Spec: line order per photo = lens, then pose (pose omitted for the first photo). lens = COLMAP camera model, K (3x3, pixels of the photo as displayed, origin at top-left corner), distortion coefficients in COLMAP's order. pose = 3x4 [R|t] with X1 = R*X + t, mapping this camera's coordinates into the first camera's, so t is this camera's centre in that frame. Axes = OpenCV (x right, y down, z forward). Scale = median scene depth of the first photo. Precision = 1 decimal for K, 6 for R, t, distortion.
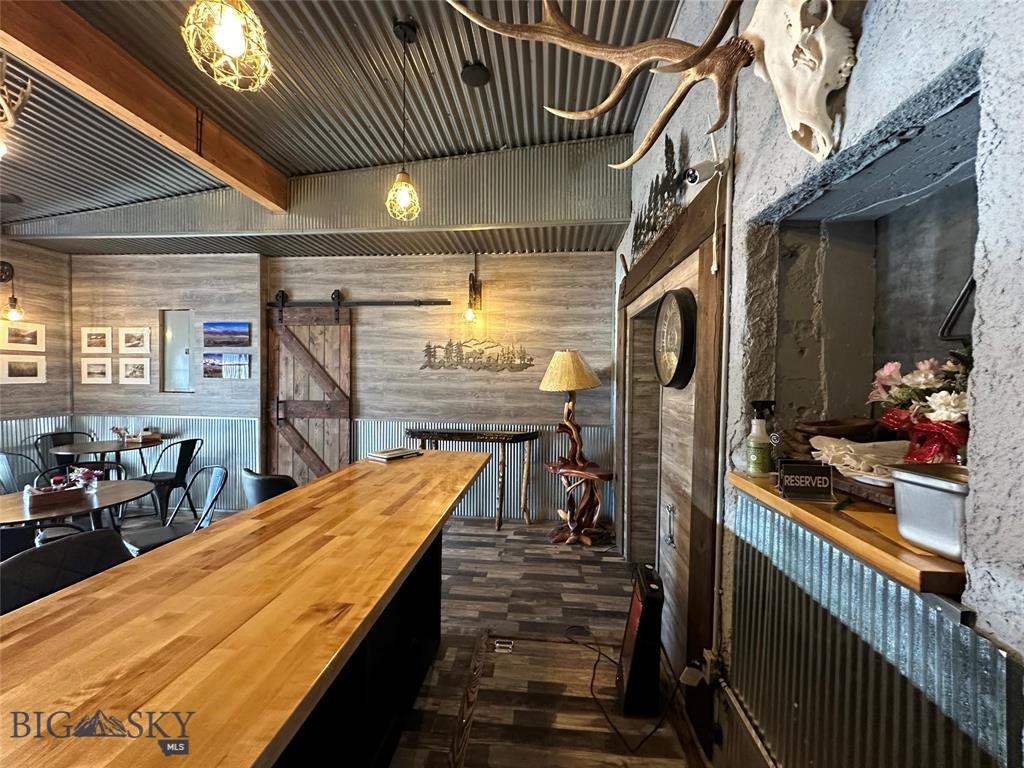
lens RADIAL K [[410.0, 0, 511.4], [0, 410.0, 383.2], [0, 0, 1]] dist [0.000253, -0.000170]
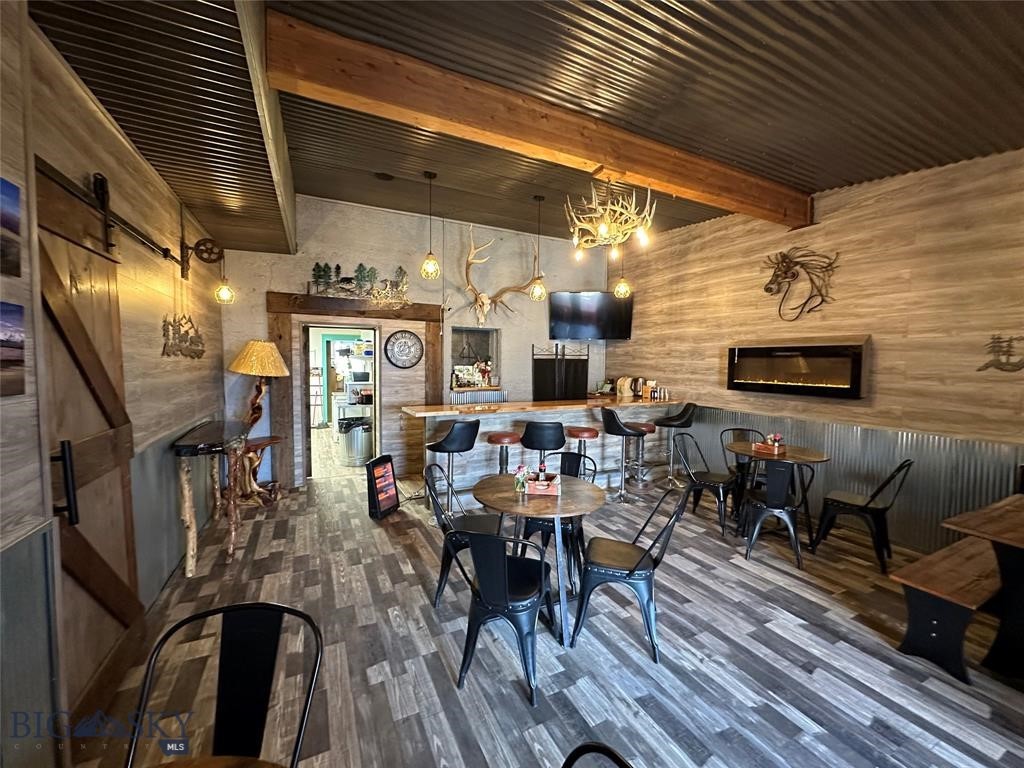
lens RADIAL K [[410.0, 0, 510.6], [0, 410.0, 384.4], [0, 0, 1]] dist [0.000253, -0.000170]
pose [[-0.531155, -0.064412, 0.844823, -1.065817], [-0.004066, 0.997288, 0.073479, -0.039664], [-0.847265, 0.035594, -0.529977, 0.892082]]
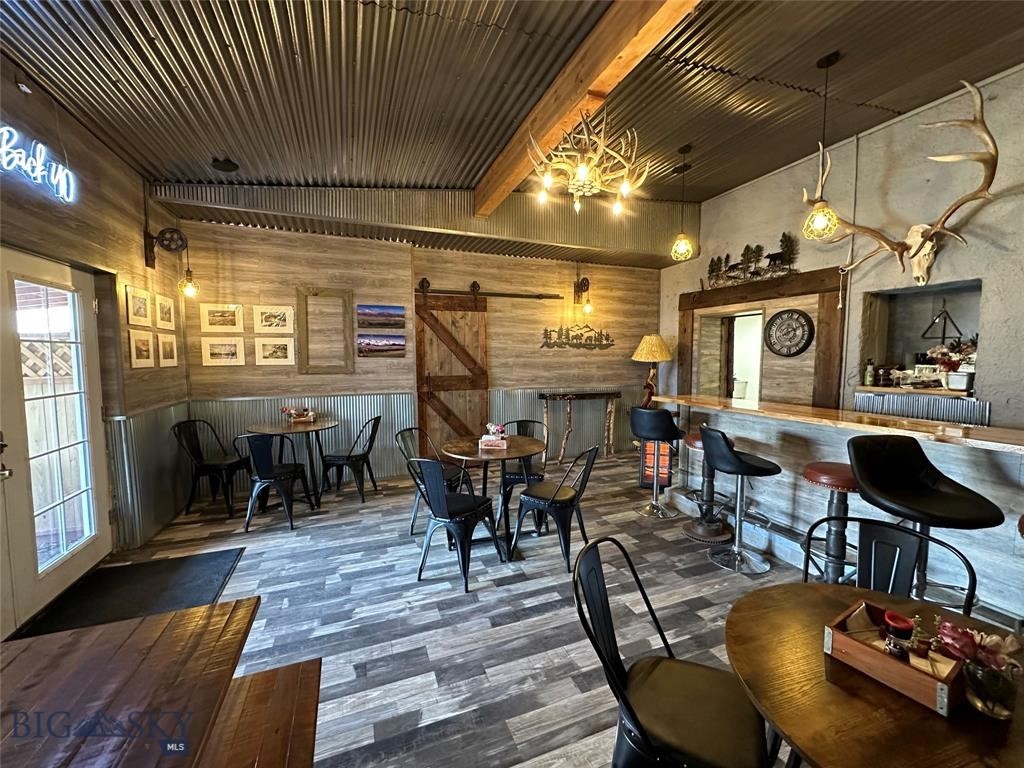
lens RADIAL K [[410.0, 0, 511.1], [0, 410.0, 382.1], [0, 0, 1]] dist [0.000253, -0.000170]
pose [[0.892195, -0.042553, 0.449642, -0.903274], [0.019029, 0.998209, 0.056710, -0.001457], [-0.451250, -0.042040, 0.891407, -0.121736]]
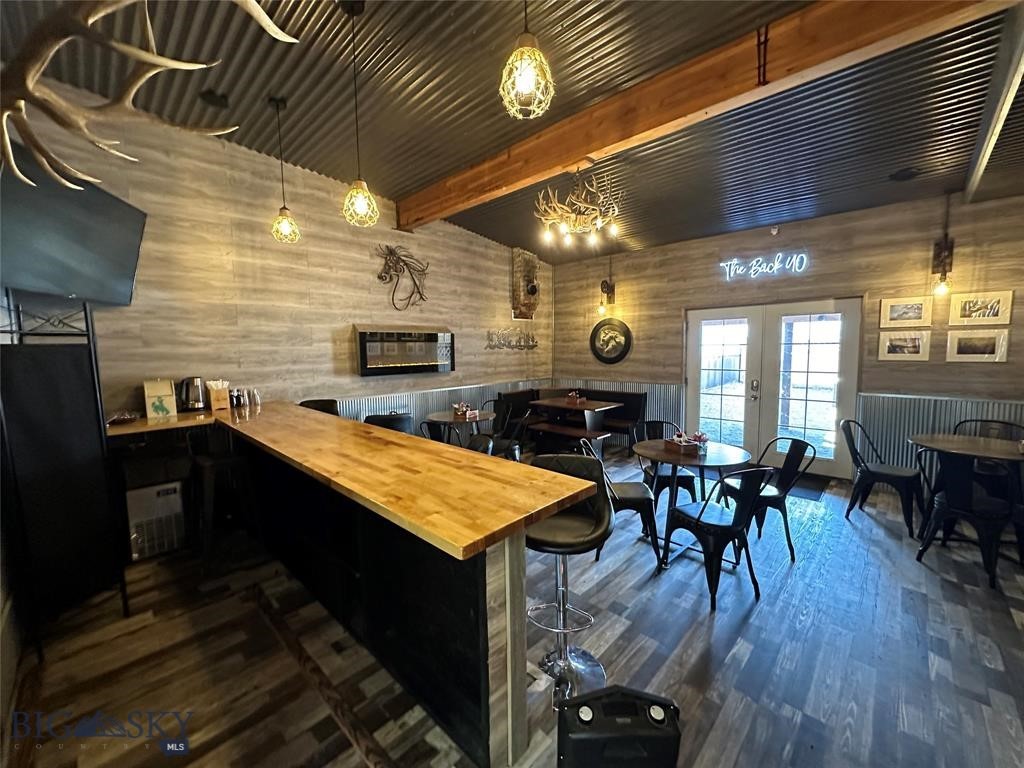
lens RADIAL K [[410.0, 0, 511.6], [0, 410.0, 384.1], [0, 0, 1]] dist [0.000253, -0.000170]
pose [[-0.624962, 0.069260, -0.777577, 0.141668], [-0.006350, 0.995573, 0.093781, -0.026982], [0.780630, 0.063547, -0.621755, 0.746840]]
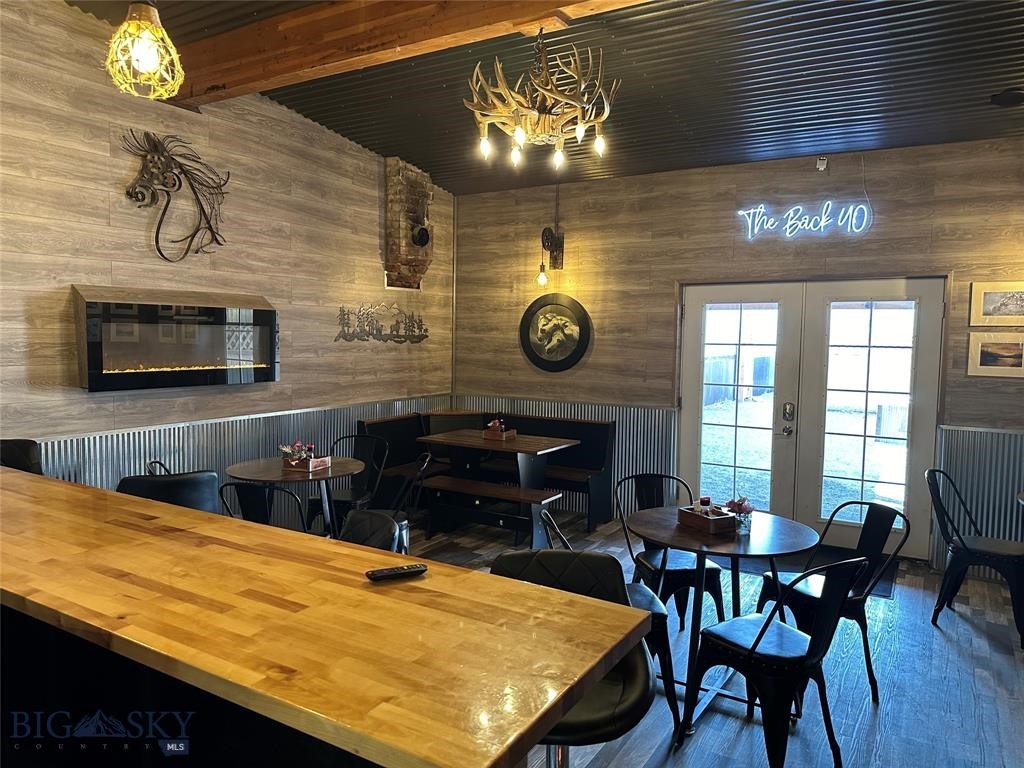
lens RADIAL K [[718.7, 0, 508.2], [0, 718.7, 389.5], [0, 0, 1]] dist [0.051949, -0.053734]
pose [[-0.437770, 0.053893, -0.897470, 0.158356], [-0.035248, 0.996406, 0.077027, -0.038005], [0.898396, 0.065354, -0.434297, 0.669267]]
